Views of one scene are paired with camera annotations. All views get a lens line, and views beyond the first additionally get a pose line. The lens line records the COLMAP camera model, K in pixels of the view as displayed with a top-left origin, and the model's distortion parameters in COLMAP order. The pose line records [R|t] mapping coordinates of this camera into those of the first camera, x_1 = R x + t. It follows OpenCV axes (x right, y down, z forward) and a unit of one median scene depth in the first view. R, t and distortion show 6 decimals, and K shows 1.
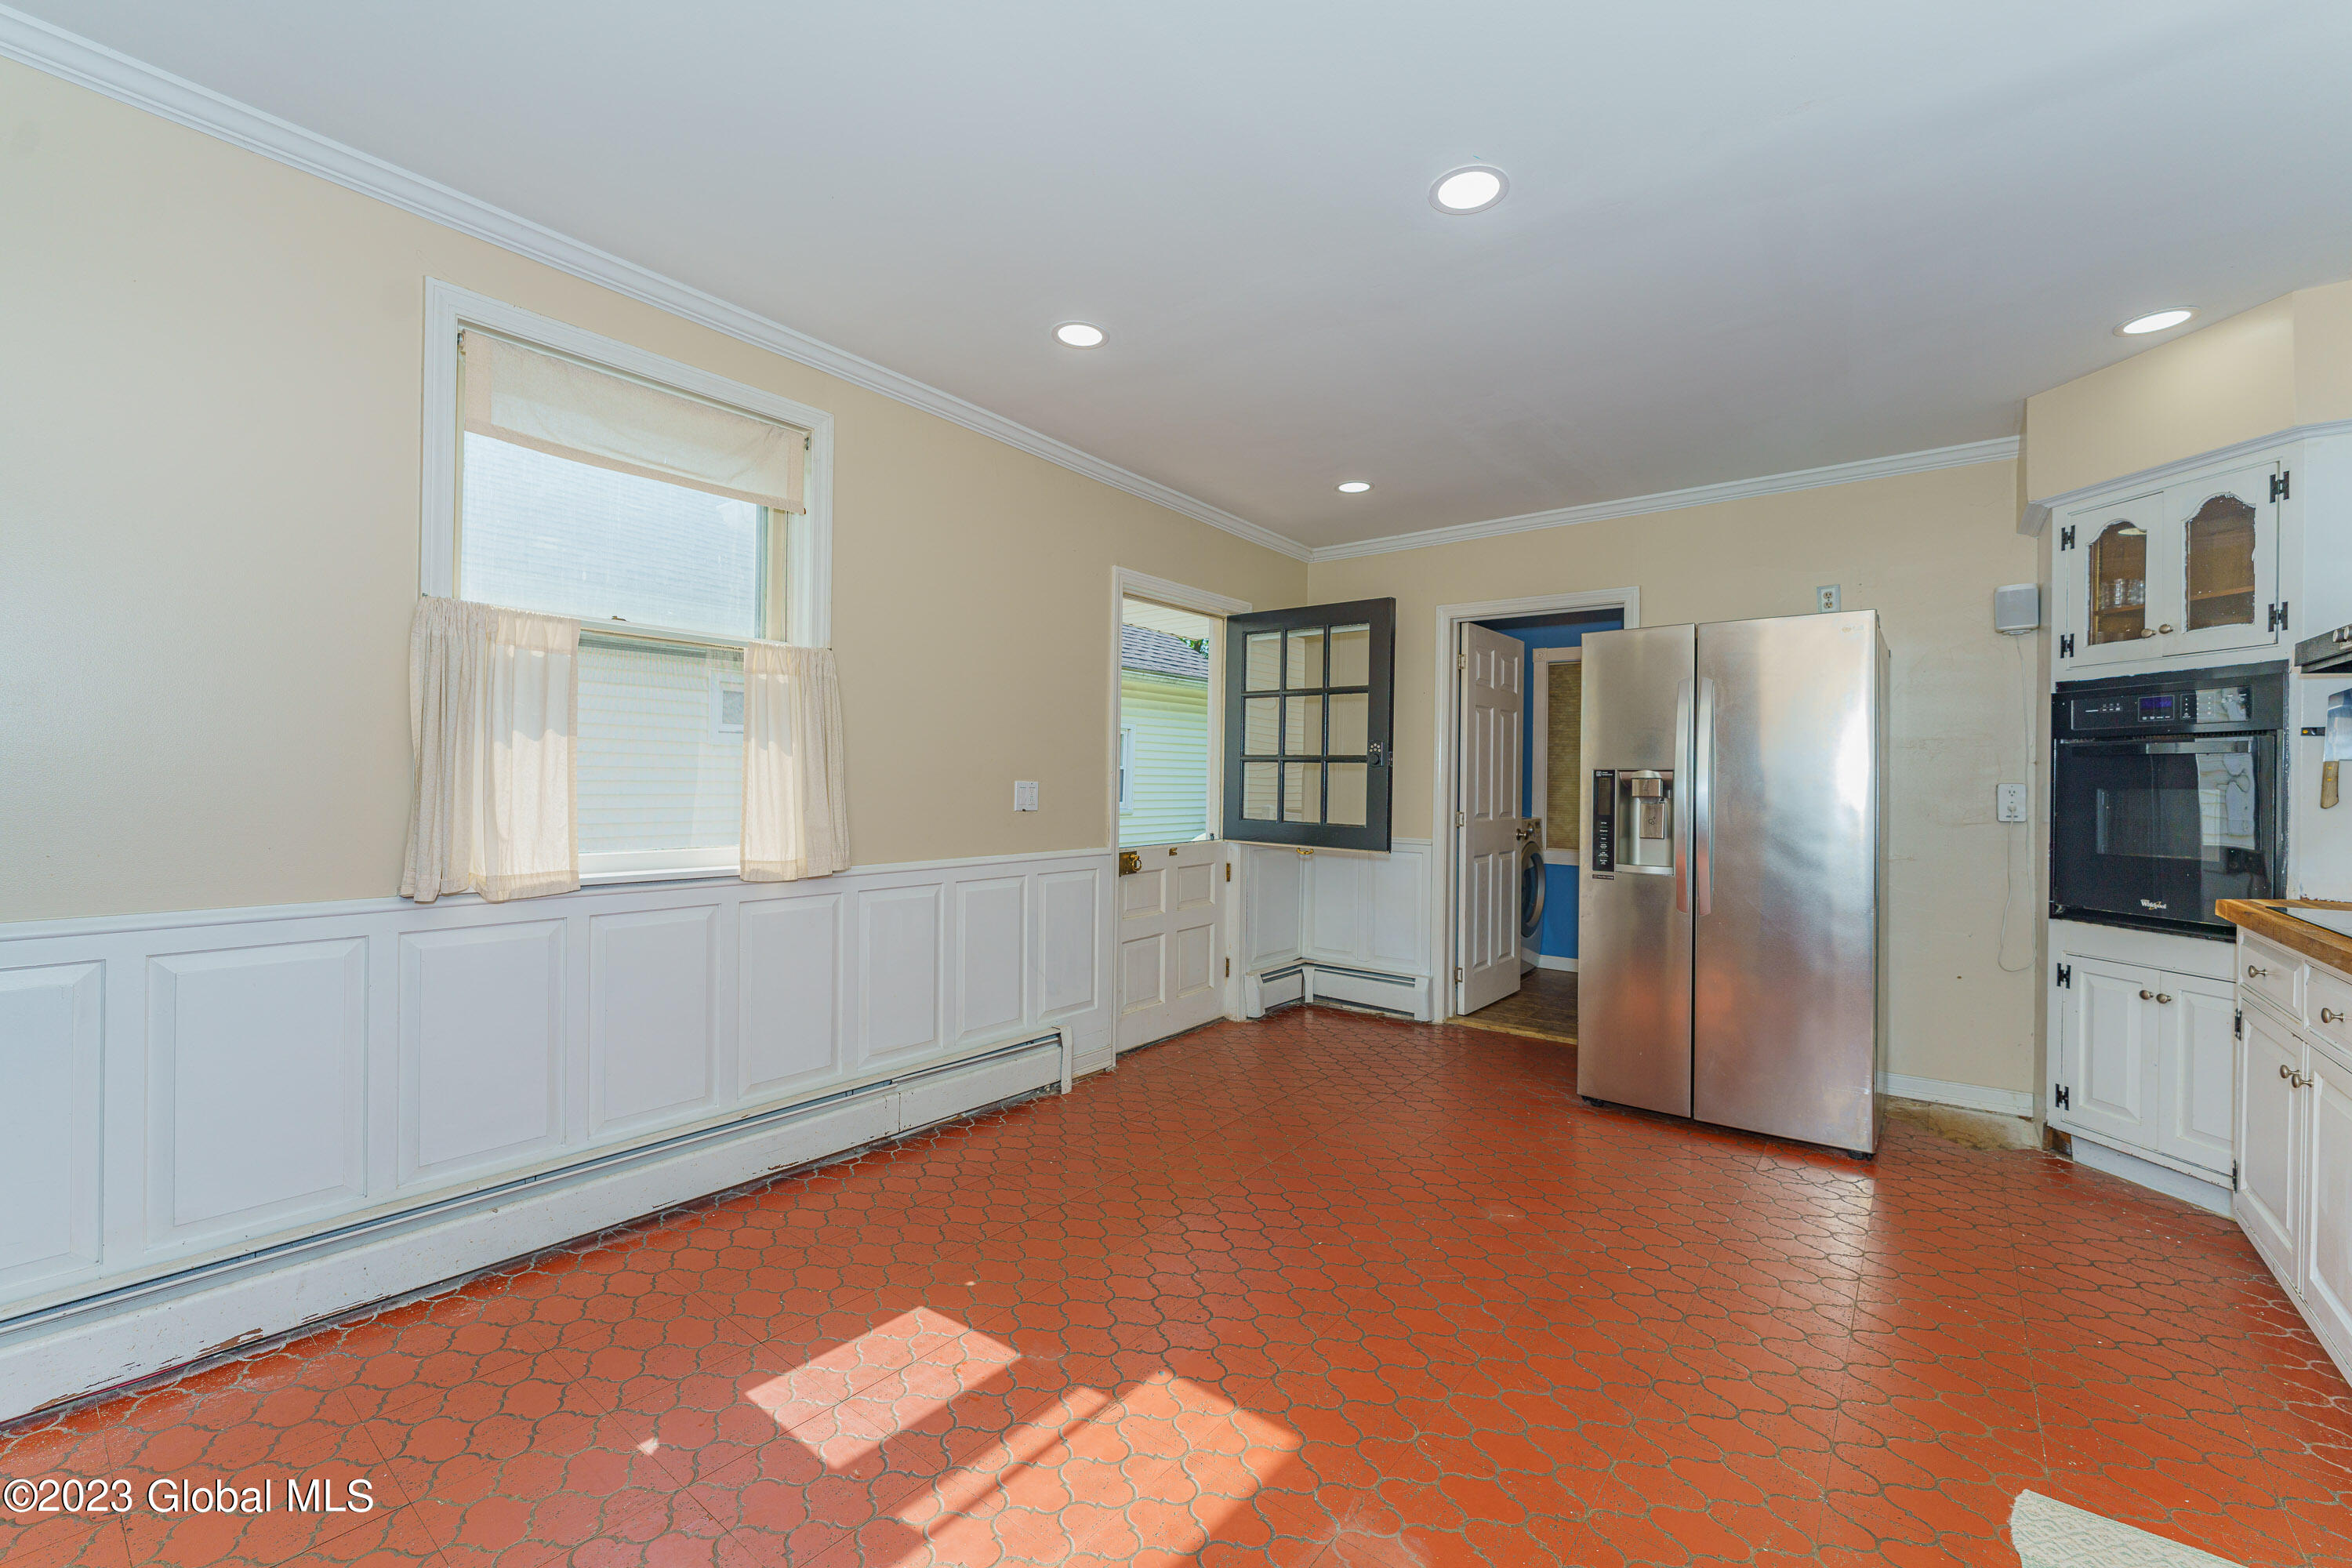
lens RADIAL K [[964.6, 0, 1180.5], [0, 964.6, 776.5], [0, 0, 1]] dist [-0.006135, 0.000531]
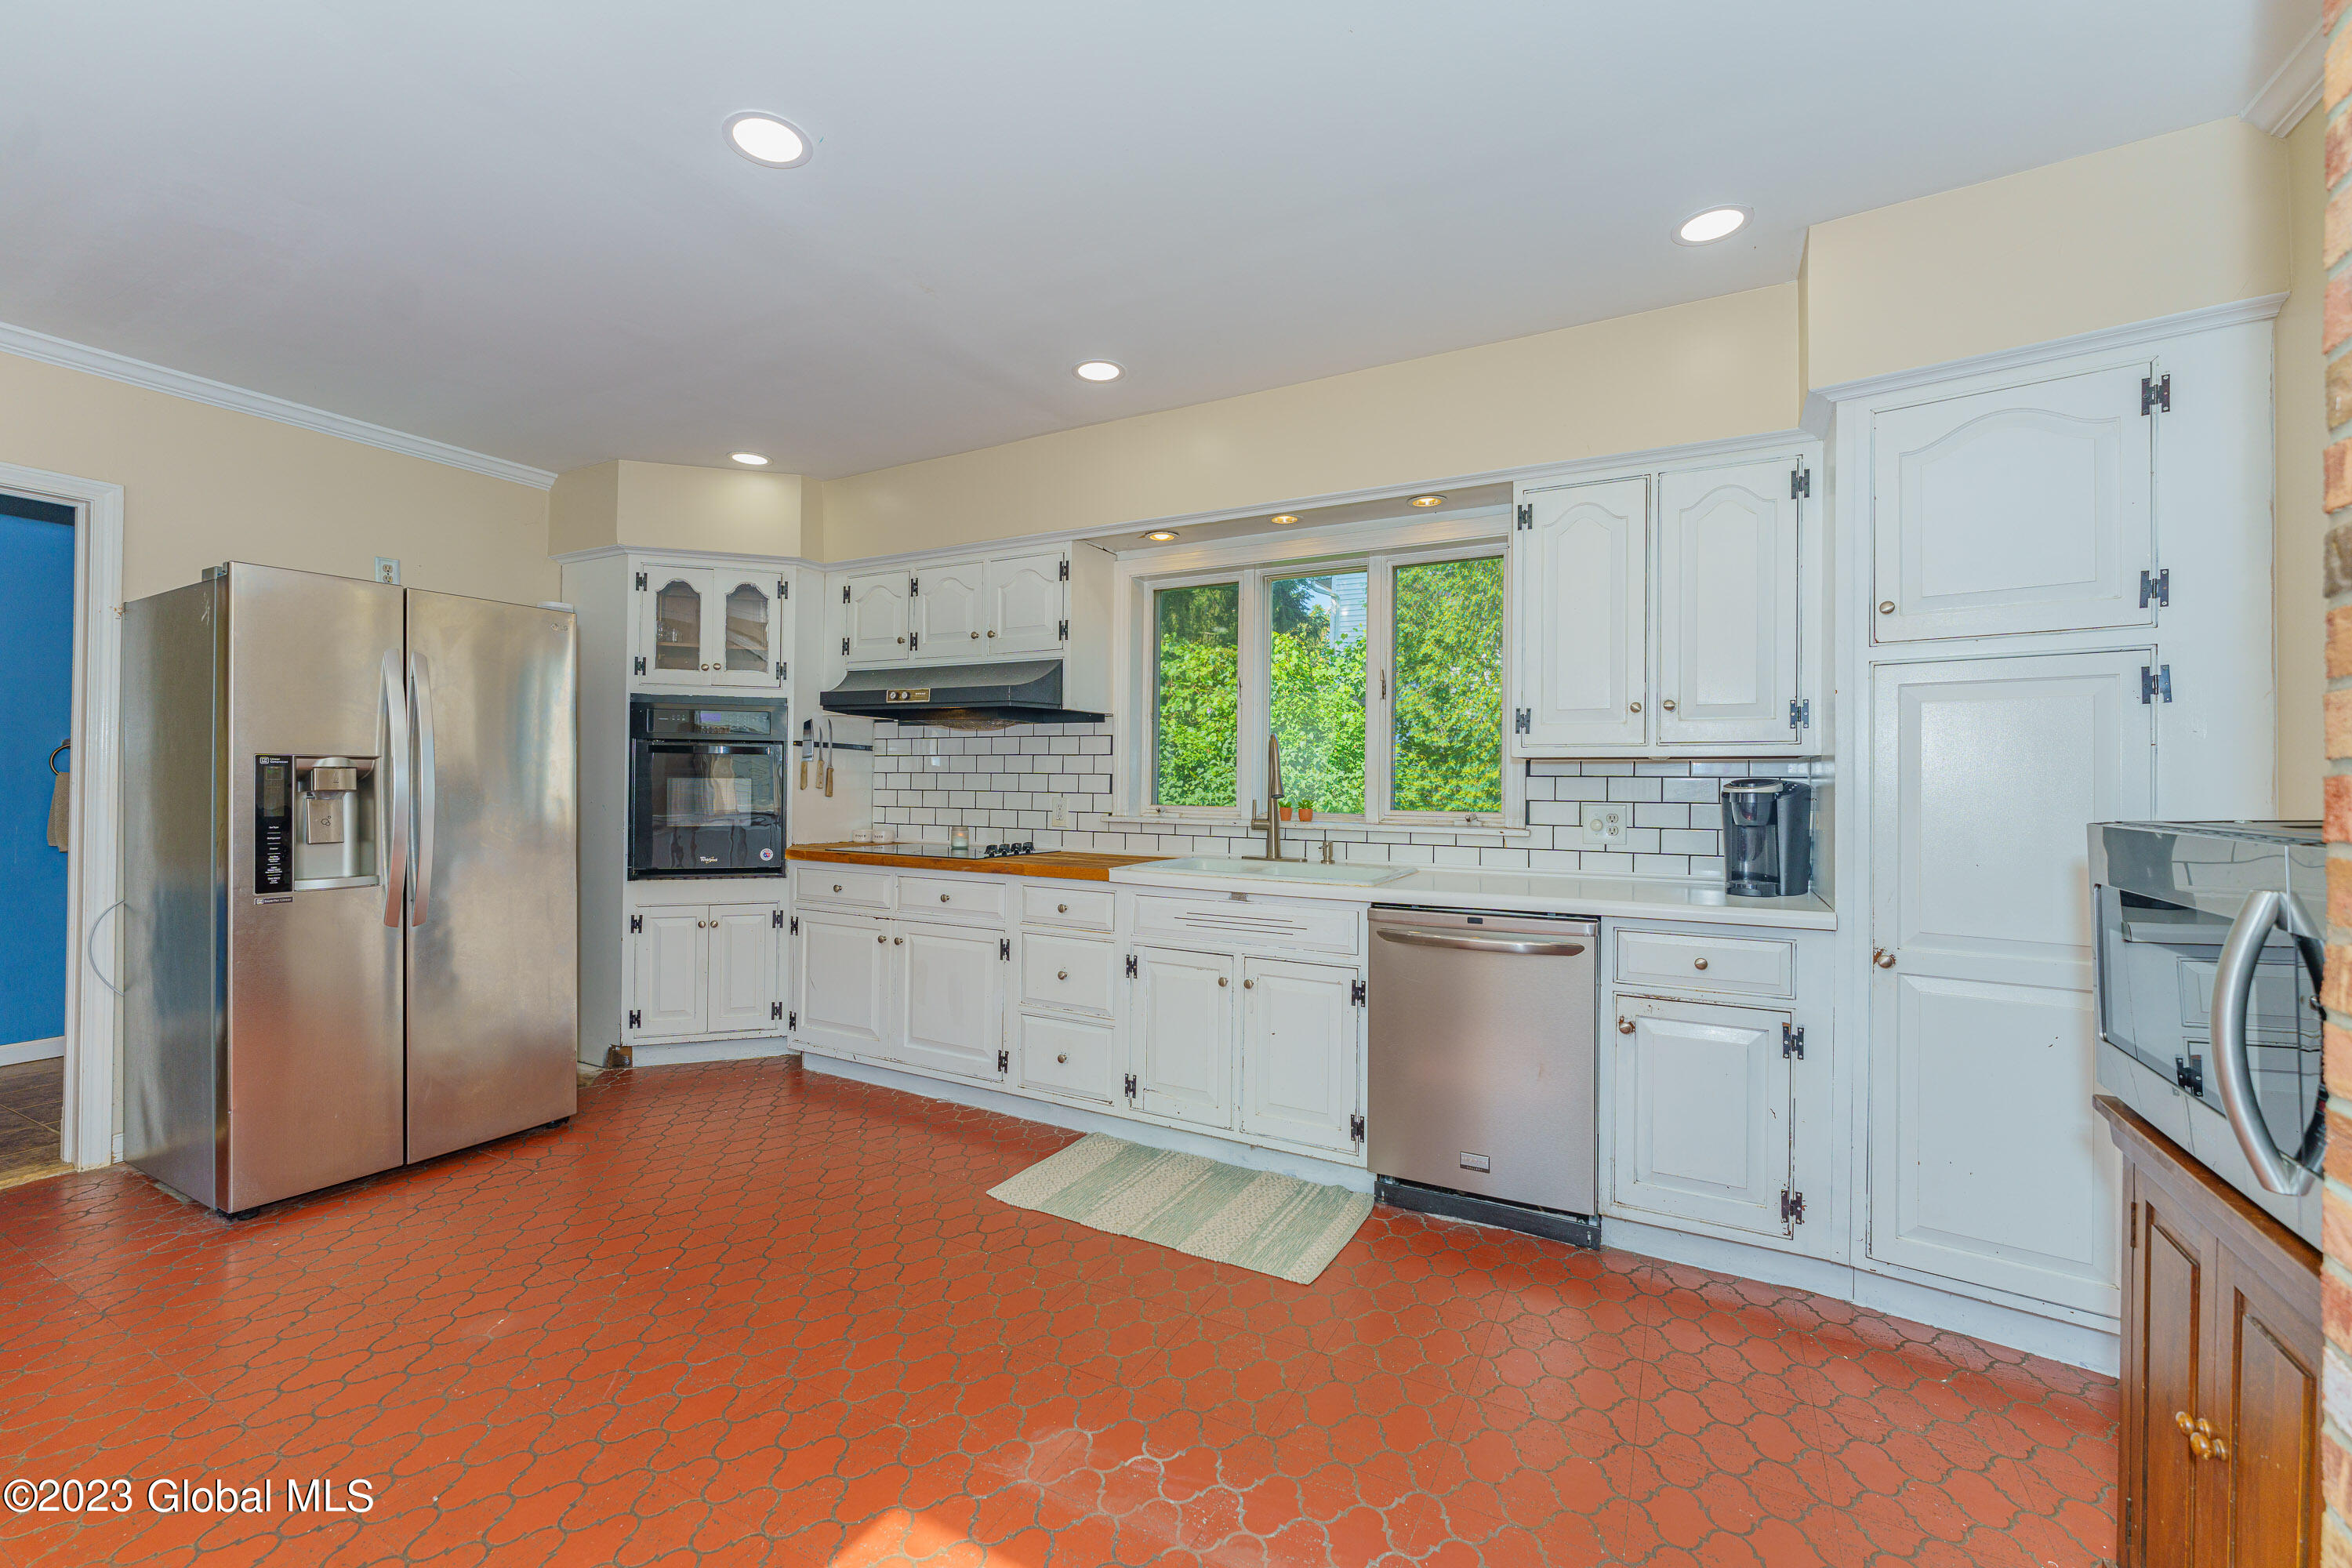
lens RADIAL K [[964.6, 0, 1168.3], [0, 964.6, 781.1], [0, 0, 1]] dist [-0.006135, 0.000531]
pose [[-0.166520, -0.011549, 0.985970, -0.468164], [-0.015883, 0.999833, 0.009029, -0.005420], [-0.985910, -0.014157, -0.166676, 0.528328]]
